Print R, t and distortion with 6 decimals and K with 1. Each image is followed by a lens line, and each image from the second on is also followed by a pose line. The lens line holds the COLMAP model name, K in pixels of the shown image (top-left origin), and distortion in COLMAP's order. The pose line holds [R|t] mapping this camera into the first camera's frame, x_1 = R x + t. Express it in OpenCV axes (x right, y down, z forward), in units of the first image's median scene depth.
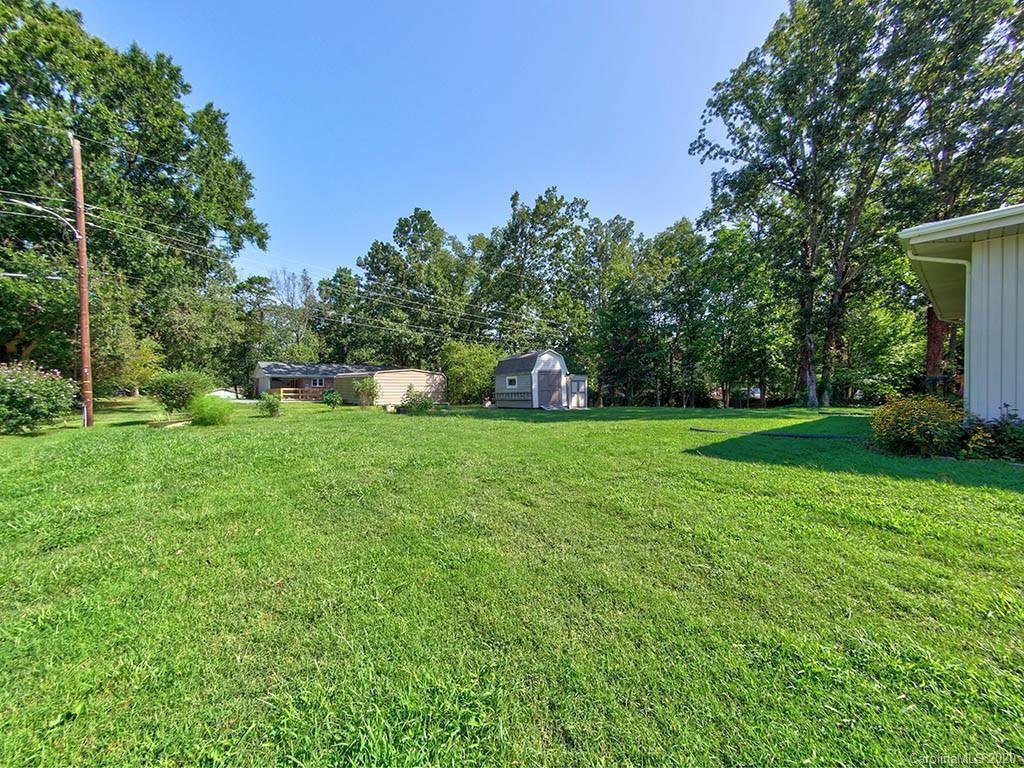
lens RADIAL K [[400.4, 0, 512.5], [0, 400.4, 387.7], [0, 0, 1]] dist [0.004211, -0.000349]
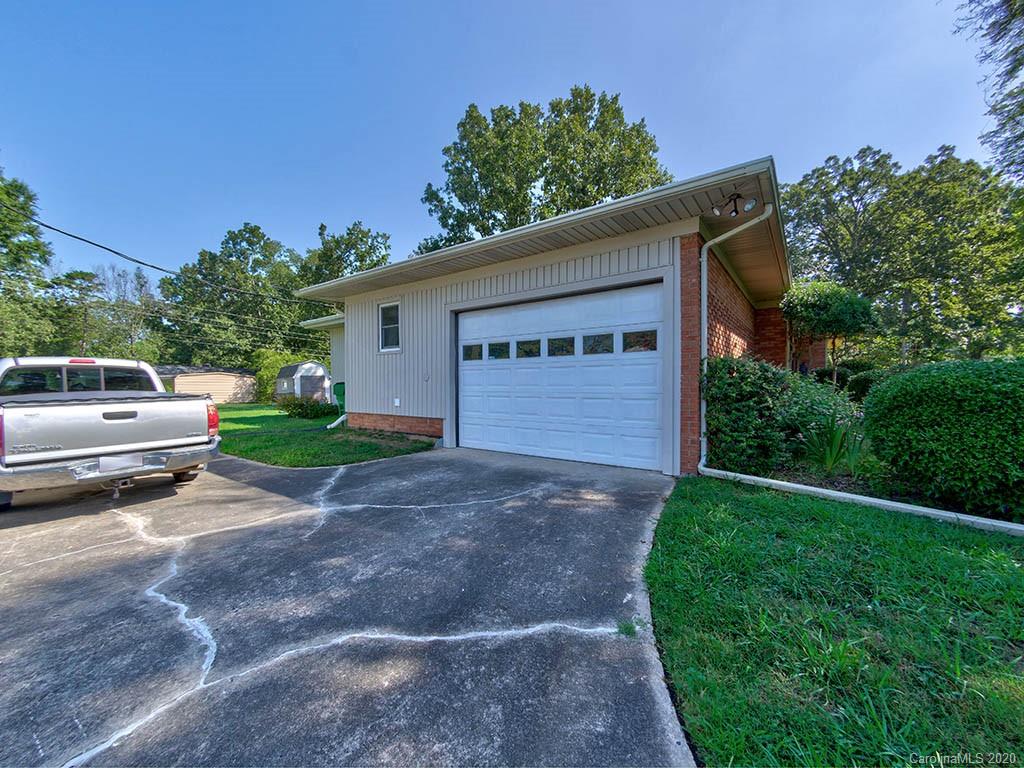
lens RADIAL K [[400.4, 0, 512.6], [0, 400.4, 390.9], [0, 0, 1]] dist [0.004211, -0.000349]
pose [[0.976750, -0.001246, 0.214380, 0.239162], [0.000297, 0.999990, 0.004461, 0.000775], [-0.214383, -0.004294, 0.976740, -0.221016]]
